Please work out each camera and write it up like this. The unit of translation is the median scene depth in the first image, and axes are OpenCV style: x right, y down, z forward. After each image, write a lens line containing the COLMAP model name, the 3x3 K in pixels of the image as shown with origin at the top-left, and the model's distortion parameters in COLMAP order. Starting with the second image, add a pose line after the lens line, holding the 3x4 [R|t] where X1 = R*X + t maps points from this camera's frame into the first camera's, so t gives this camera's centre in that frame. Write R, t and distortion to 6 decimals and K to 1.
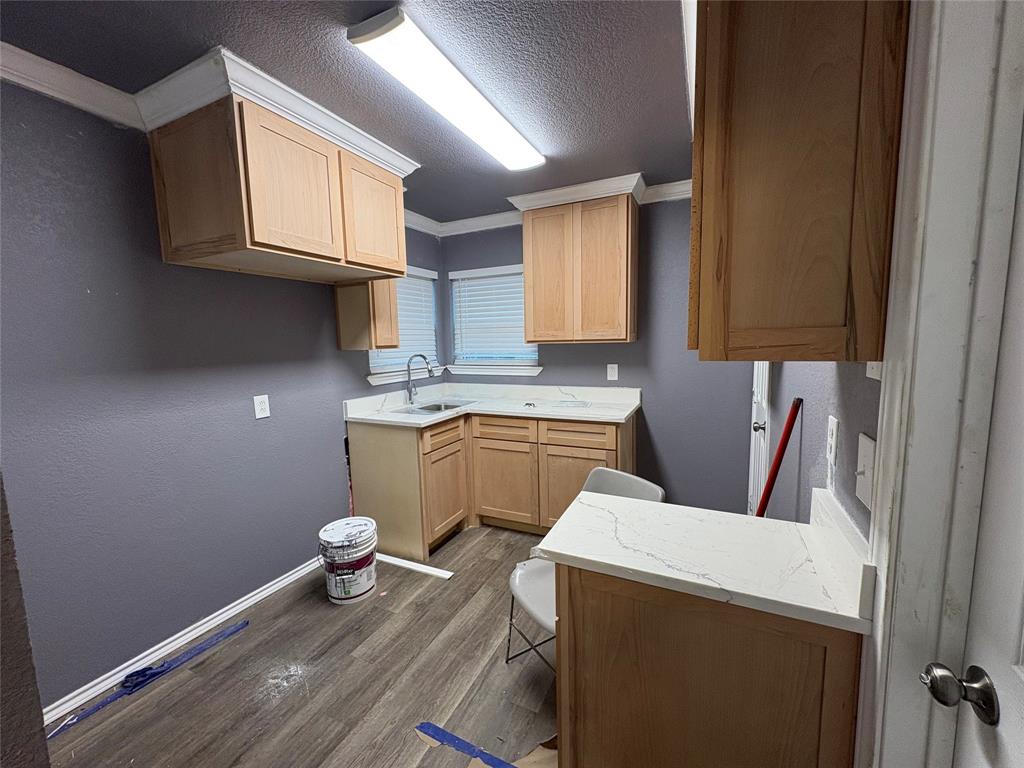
lens RADIAL K [[407.3, 0, 512.0], [0, 407.3, 384.0], [0, 0, 1]] dist [-0.001167, -0.000052]
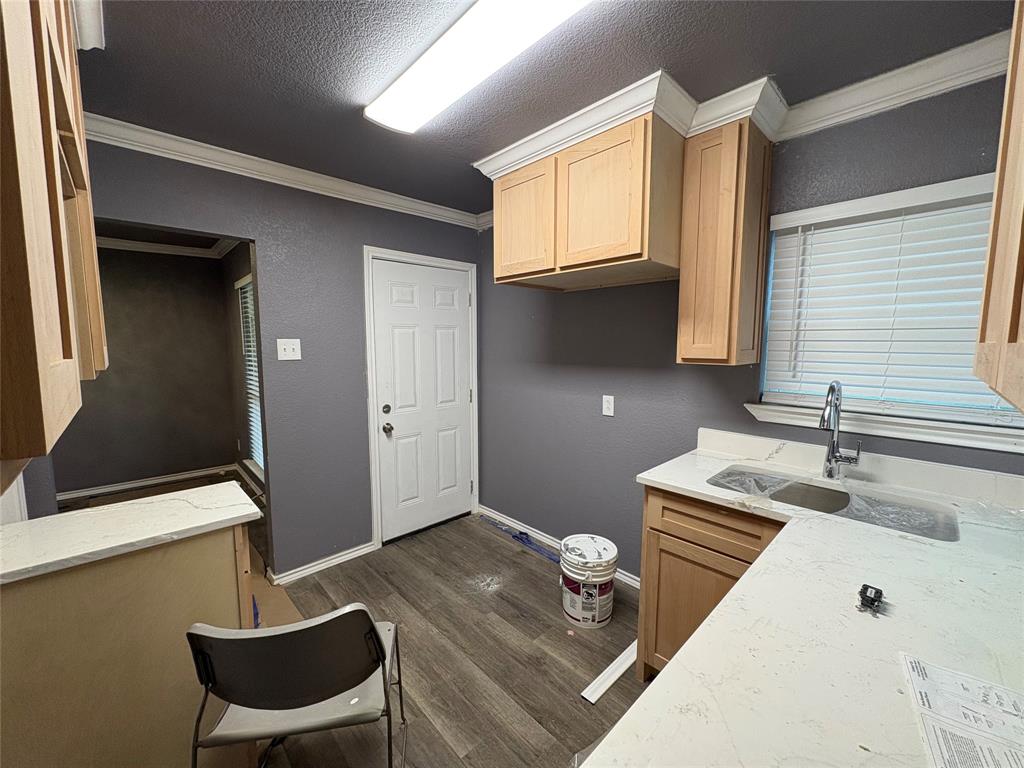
lens RADIAL K [[407.3, 0, 512.0], [0, 407.3, 384.0], [0, 0, 1]] dist [-0.001167, -0.000052]
pose [[-0.353789, 0.117306, -0.927940, 0.366610], [-0.097991, 0.981996, 0.161500, -0.113395], [0.930178, 0.148067, -0.335925, 0.813183]]
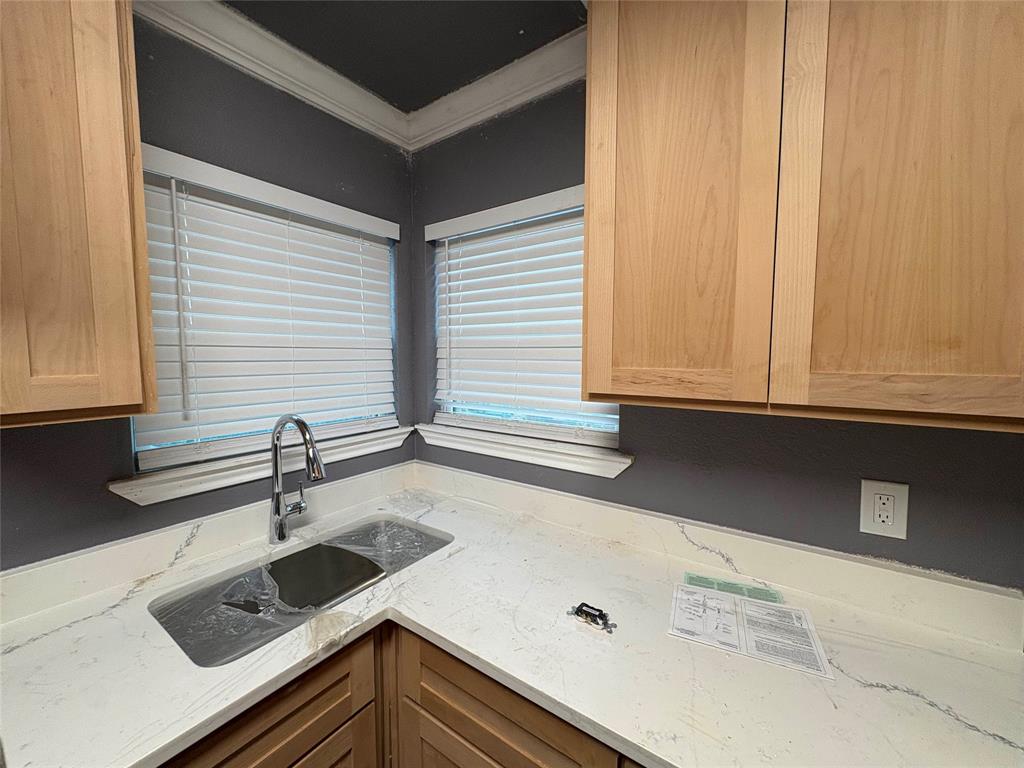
lens RADIAL K [[407.3, 0, 512.0], [0, 407.3, 384.0], [0, 0, 1]] dist [-0.001167, -0.000052]
pose [[0.985210, 0.034614, -0.167816, 0.031220], [-0.040492, 0.998676, -0.031732, -0.100221], [0.166495, 0.038058, 0.985308, 0.674610]]
